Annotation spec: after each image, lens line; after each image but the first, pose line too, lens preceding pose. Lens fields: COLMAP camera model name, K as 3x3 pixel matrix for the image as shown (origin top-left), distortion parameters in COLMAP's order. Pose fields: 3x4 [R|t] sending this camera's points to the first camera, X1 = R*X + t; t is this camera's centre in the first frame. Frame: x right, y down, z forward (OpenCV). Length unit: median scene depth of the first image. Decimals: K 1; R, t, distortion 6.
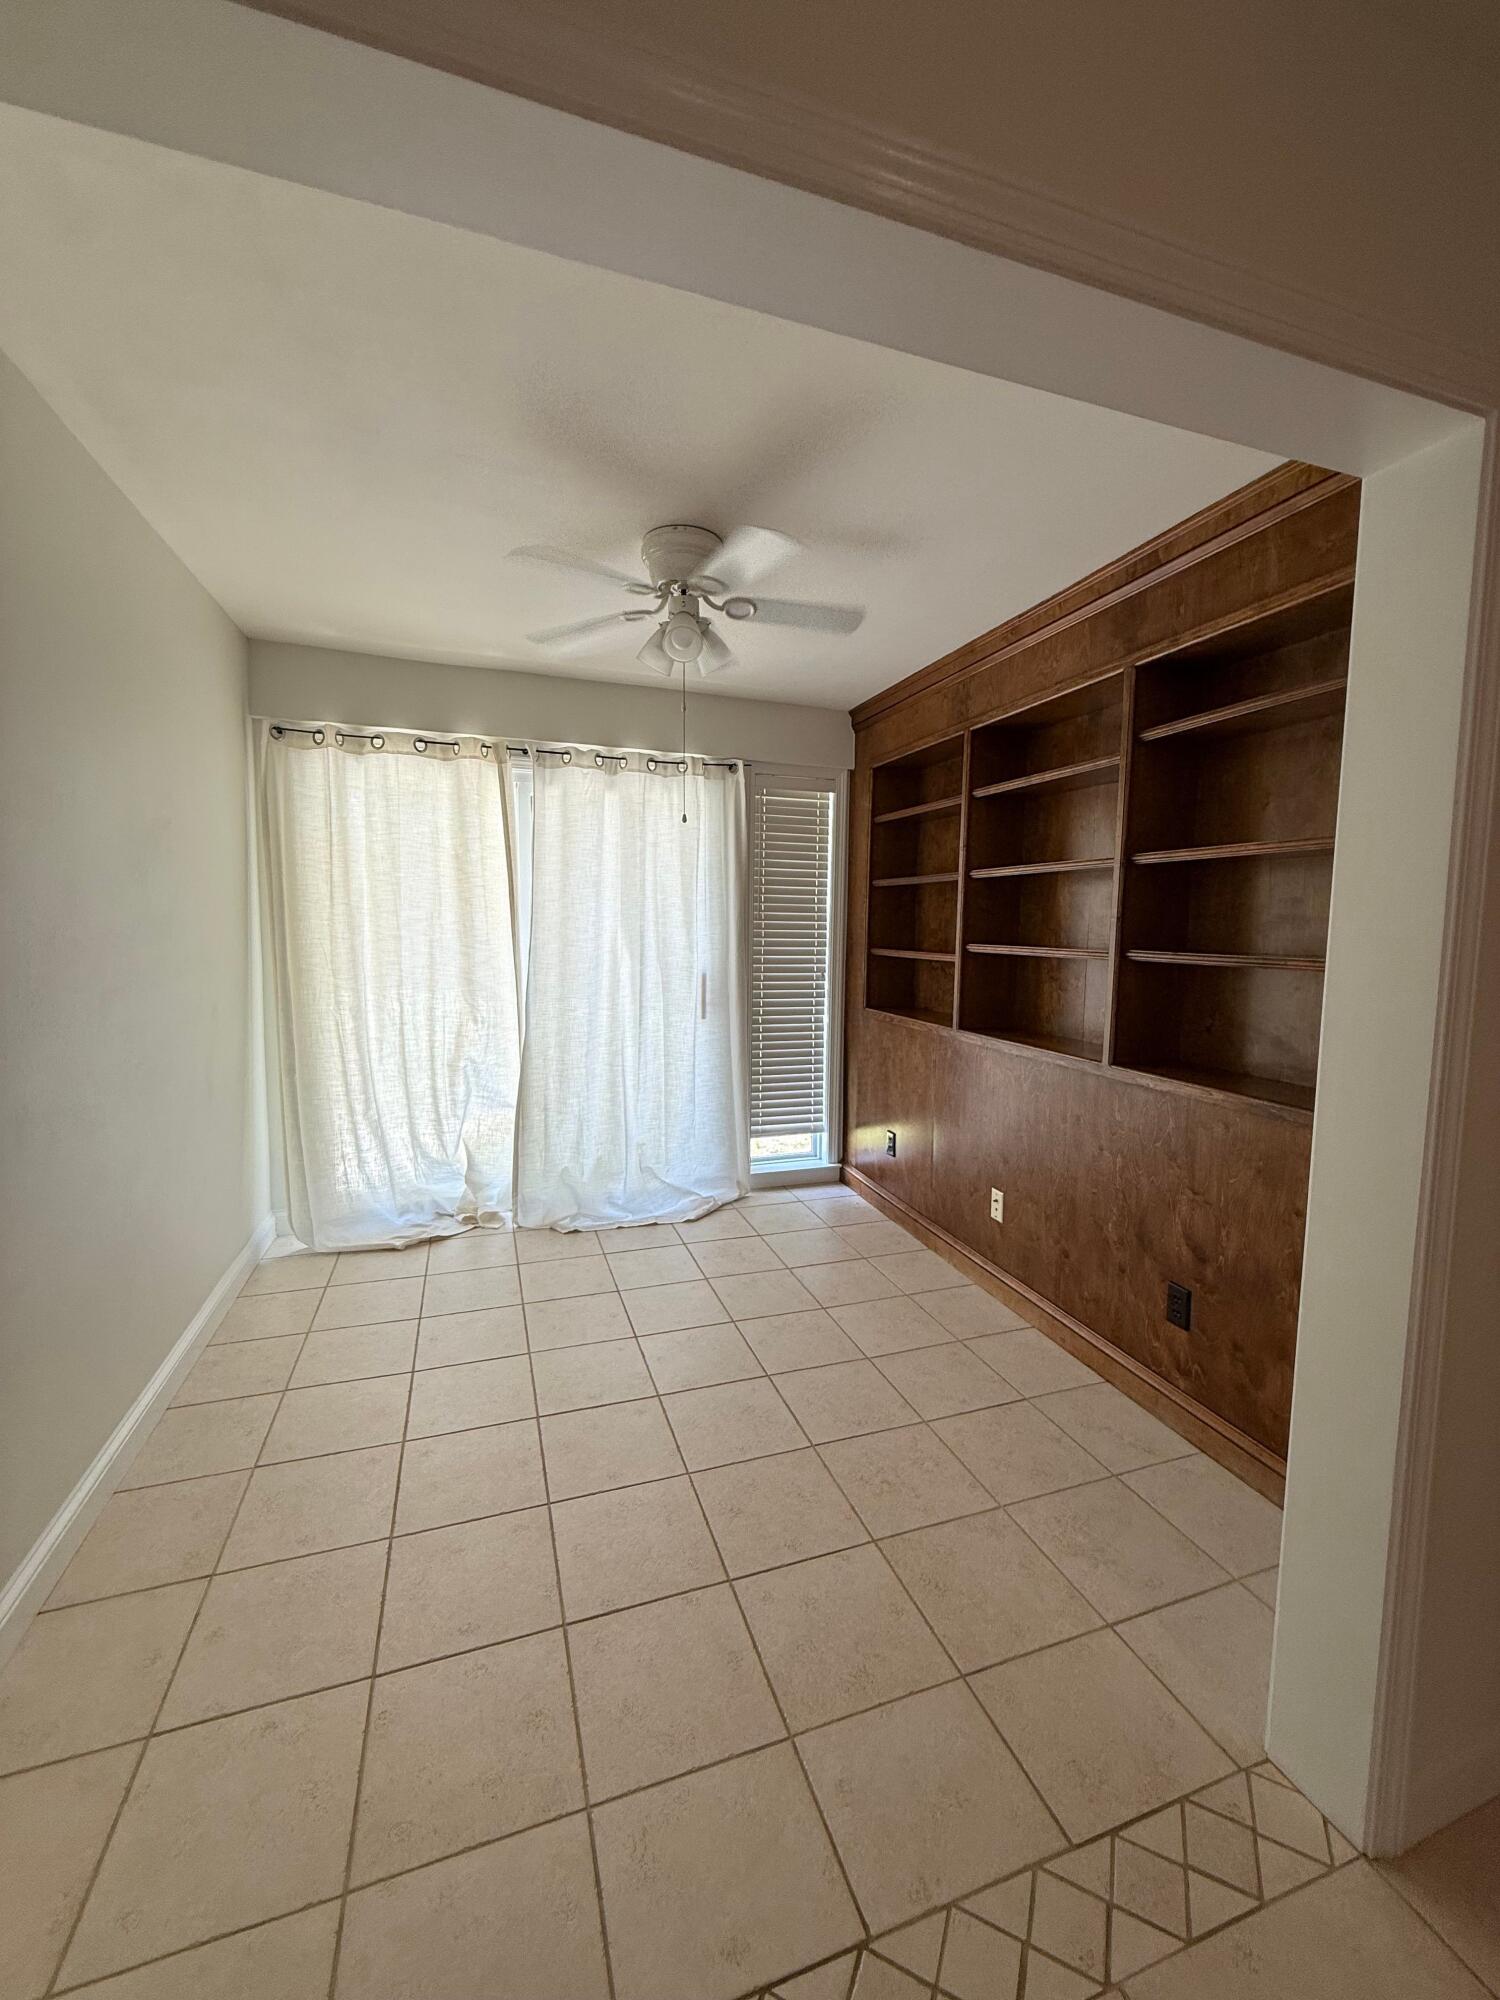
lens RADIAL K [[794.0, 0, 750.8], [0, 794.0, 991.5], [0, 0, 1]] dist [0.000000, 0.000436]
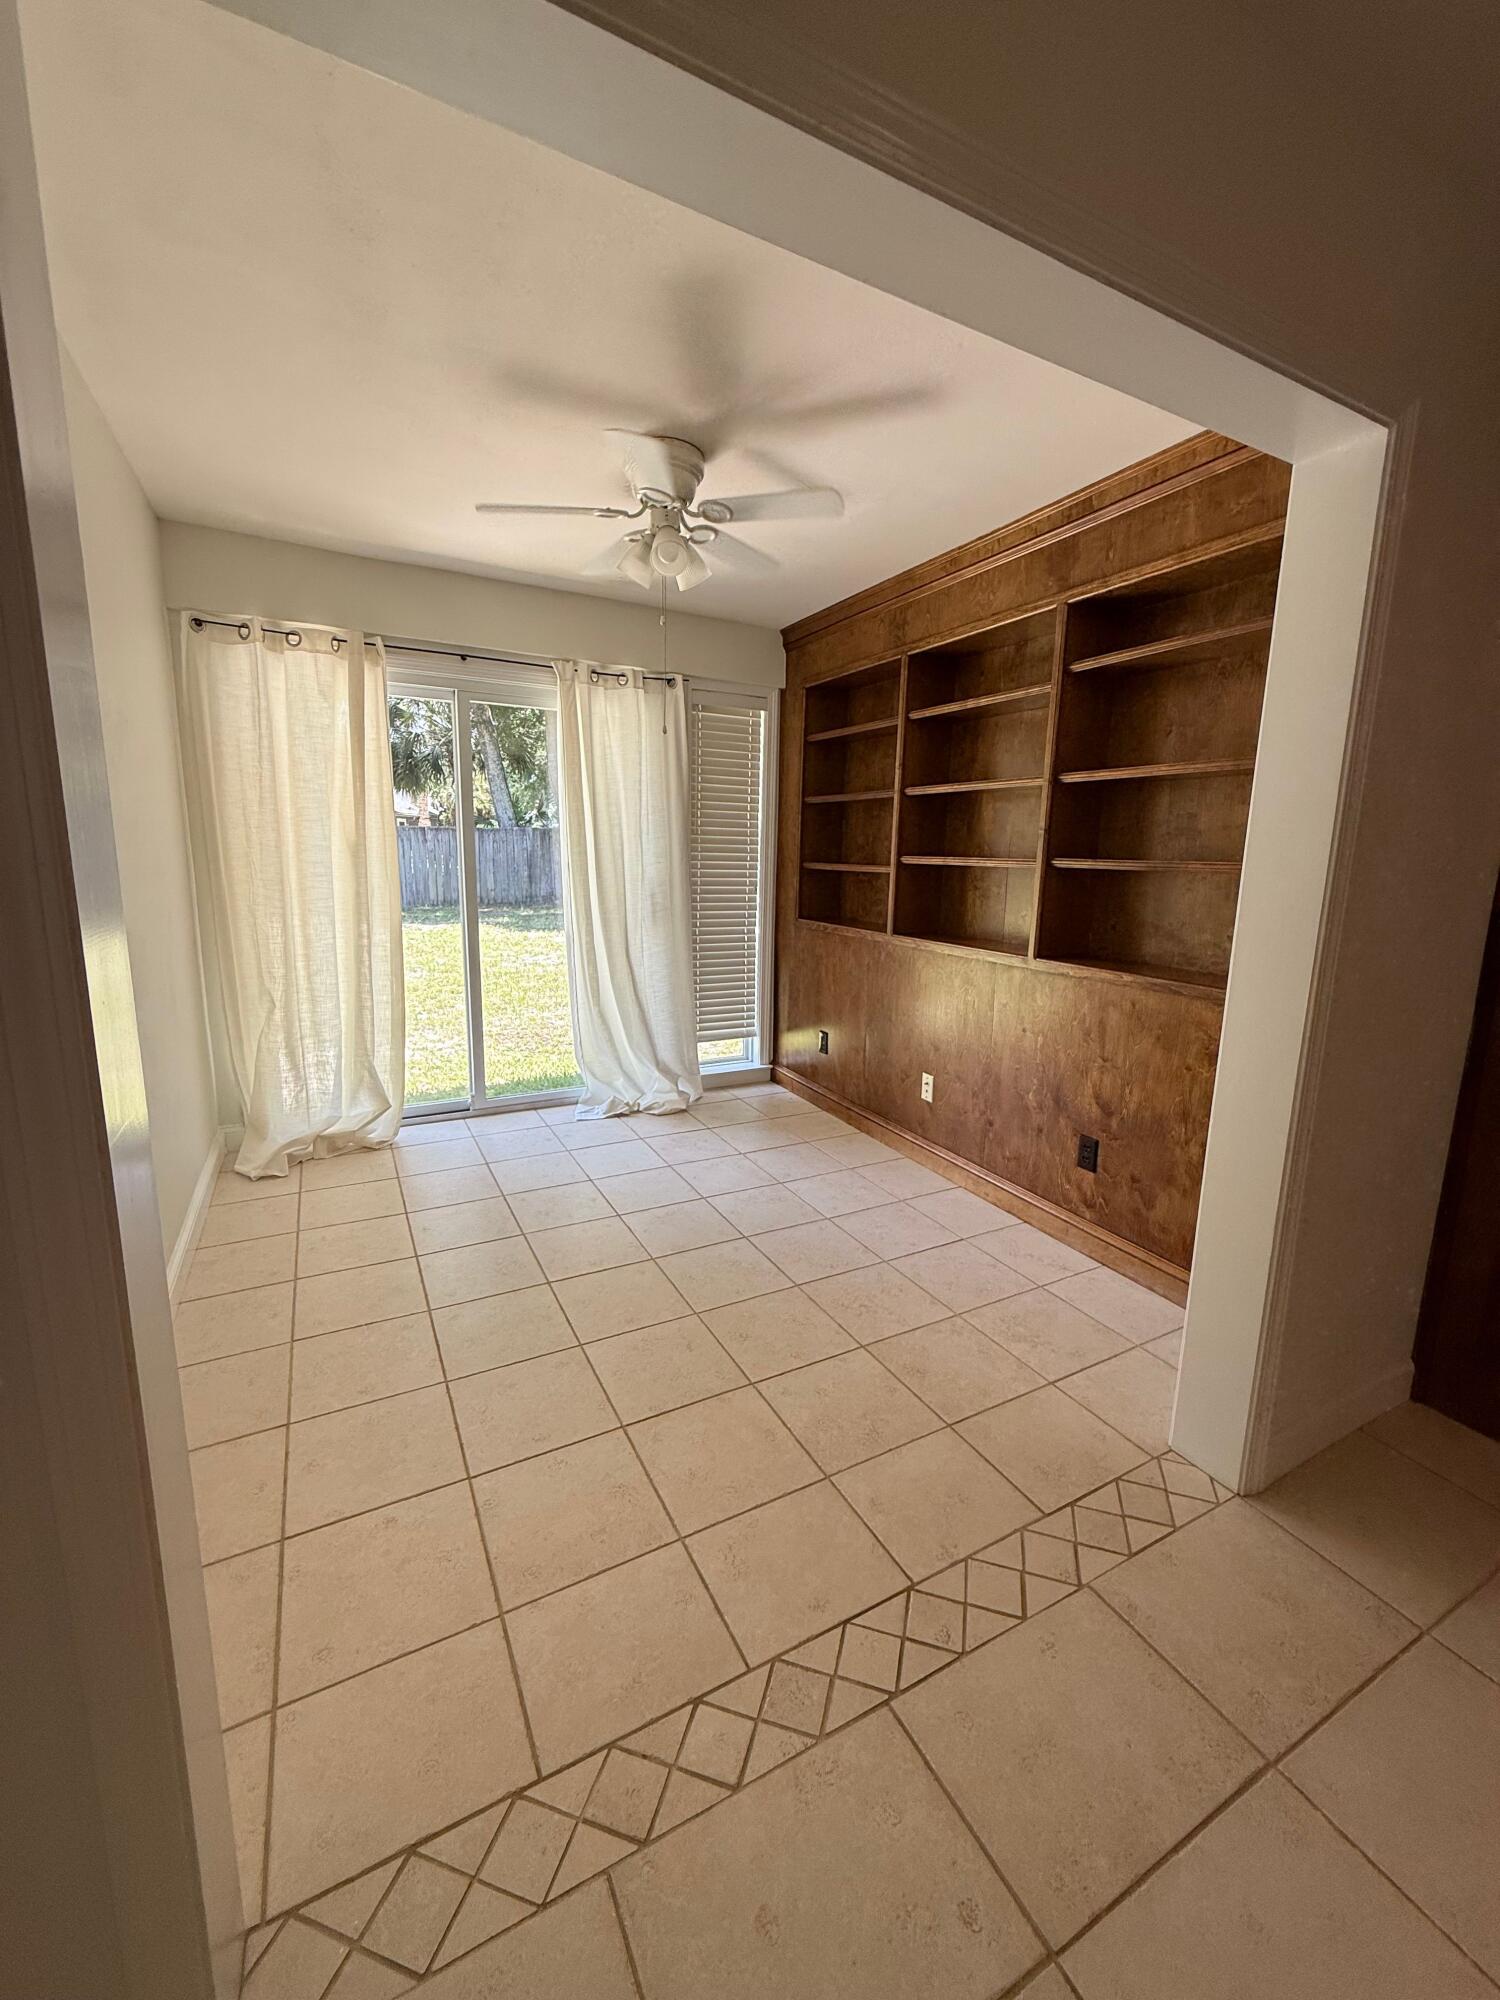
lens RADIAL K [[794.0, 0, 752.8], [0, 794.0, 989.7], [0, 0, 1]] dist [0.000000, 0.000436]
pose [[0.987584, -0.020305, 0.155771, -0.140101], [0.006015, 0.995772, 0.091664, 0.029518], [-0.156974, -0.089589, 0.983531, -0.085537]]
